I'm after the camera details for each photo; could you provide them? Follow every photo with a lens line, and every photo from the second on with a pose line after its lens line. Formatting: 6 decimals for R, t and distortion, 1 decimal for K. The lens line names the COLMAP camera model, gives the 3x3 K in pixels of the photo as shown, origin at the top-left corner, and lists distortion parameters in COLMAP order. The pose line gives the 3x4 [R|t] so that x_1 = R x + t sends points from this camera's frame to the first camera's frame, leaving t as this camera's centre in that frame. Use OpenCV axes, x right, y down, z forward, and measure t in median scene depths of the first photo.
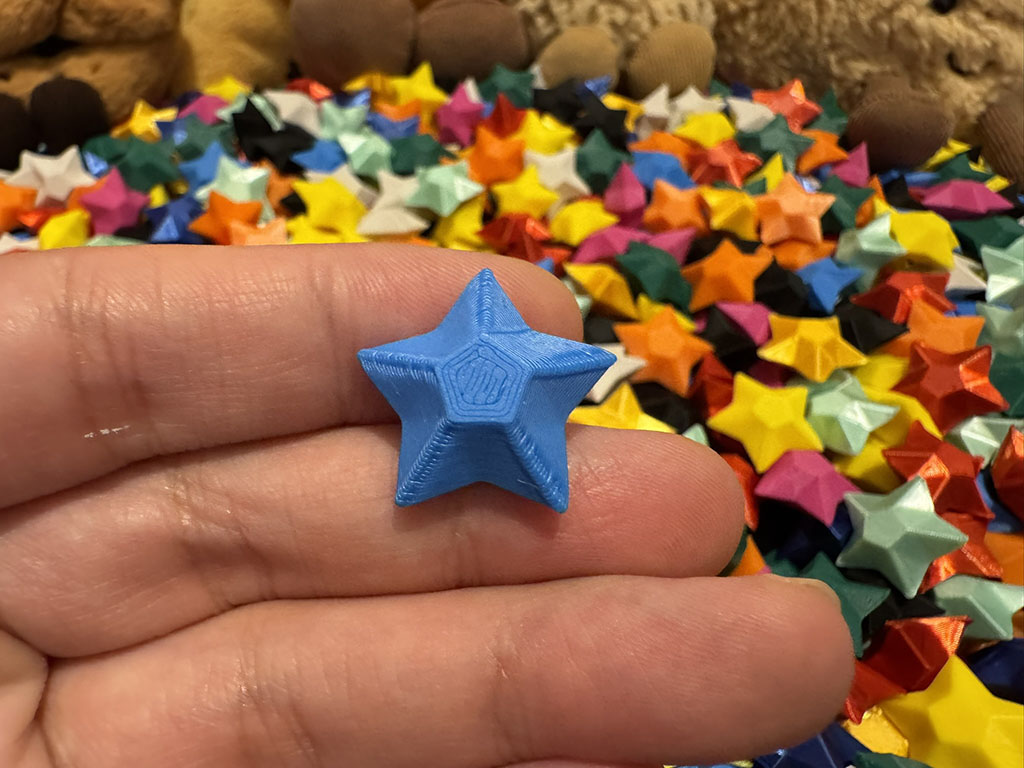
lens RADIAL K [[721.0, 0, 471.4], [0, 721.0, 381.9], [0, 0, 1]] dist [0.001993, -0.000707]
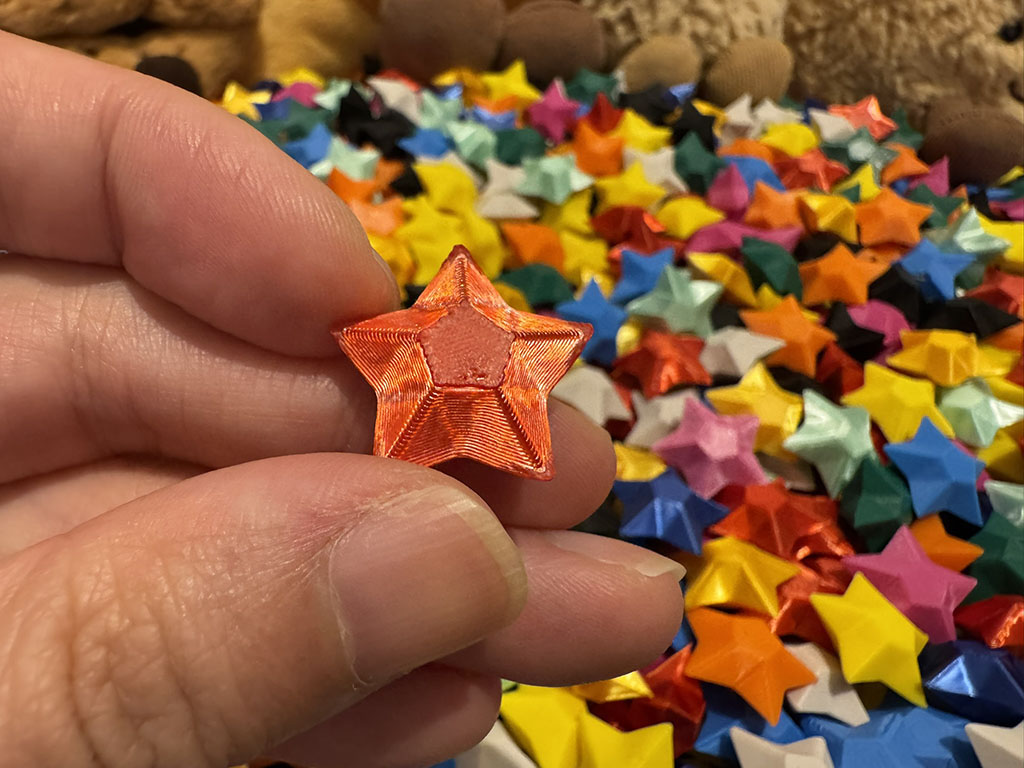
lens RADIAL K [[721.0, 0, 471.4], [0, 721.0, 381.9], [0, 0, 1]] dist [0.001993, -0.000707]
pose [[0.998689, 0.041892, 0.029433, -0.139797], [-0.041151, 0.998832, -0.025331, 0.041591], [-0.030460, 0.024086, 0.999246, -0.012137]]
